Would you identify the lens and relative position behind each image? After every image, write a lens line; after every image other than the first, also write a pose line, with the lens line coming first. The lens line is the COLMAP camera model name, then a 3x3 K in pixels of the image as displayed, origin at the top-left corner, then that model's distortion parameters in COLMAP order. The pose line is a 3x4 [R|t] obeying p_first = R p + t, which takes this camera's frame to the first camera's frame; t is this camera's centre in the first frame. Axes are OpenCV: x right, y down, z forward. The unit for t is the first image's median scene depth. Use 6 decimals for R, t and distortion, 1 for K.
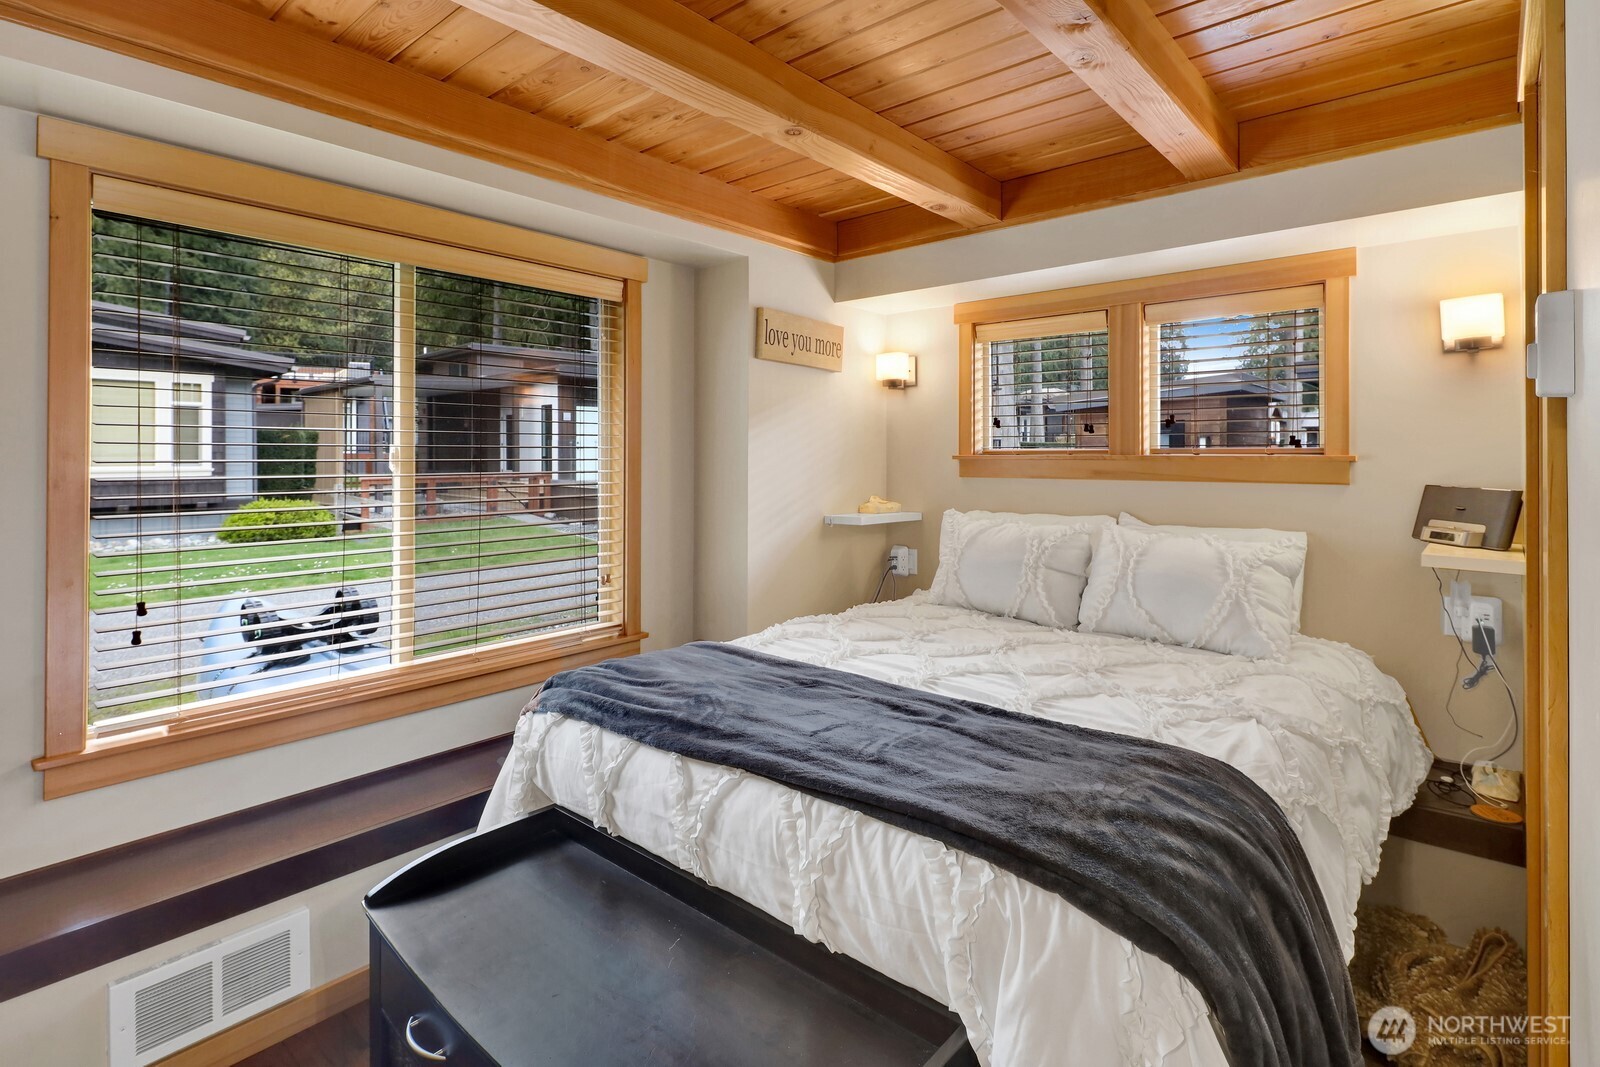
lens RADIAL K [[795.9, 0, 826.0], [0, 795.9, 449.6], [0, 0, 1]] dist [0.007148, -0.008277]
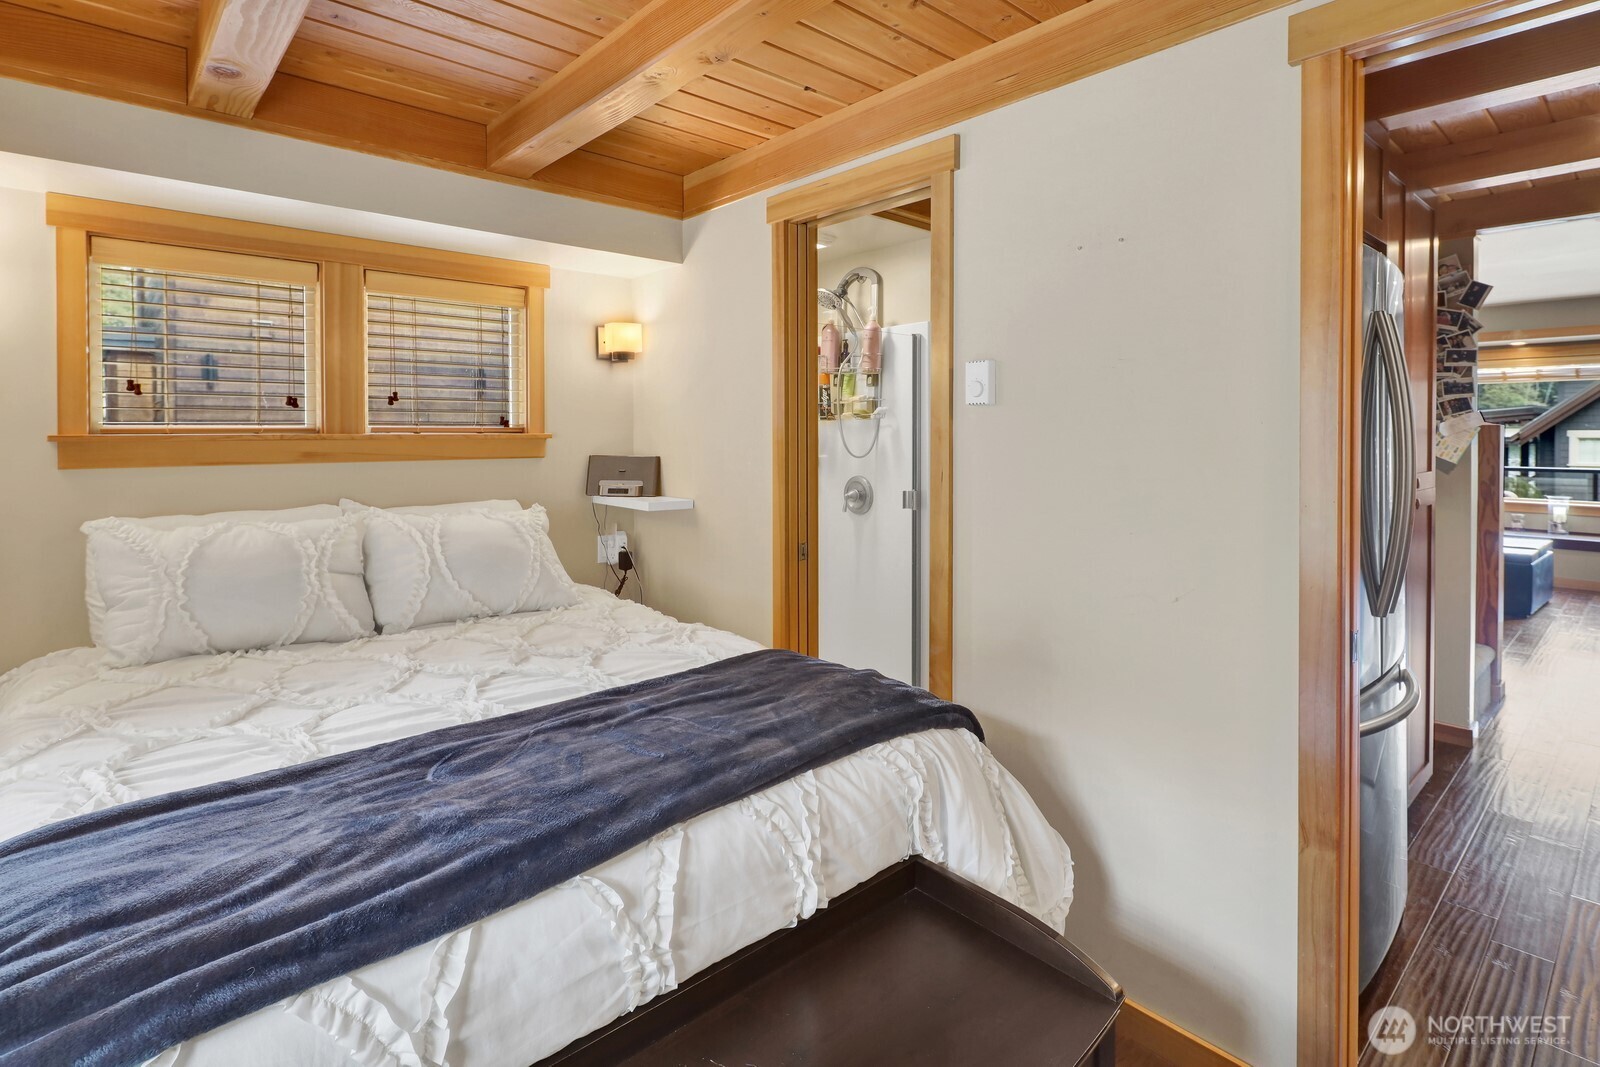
lens RADIAL K [[795.9, 0, 800.0], [0, 795.9, 438.3], [0, 0, 1]] dist [0.007148, -0.008277]
pose [[0.125143, -0.006808, 0.992115, -0.517917], [-0.003329, 0.999968, 0.007281, 0.004390], [-0.992133, -0.004214, 0.125116, 0.456719]]
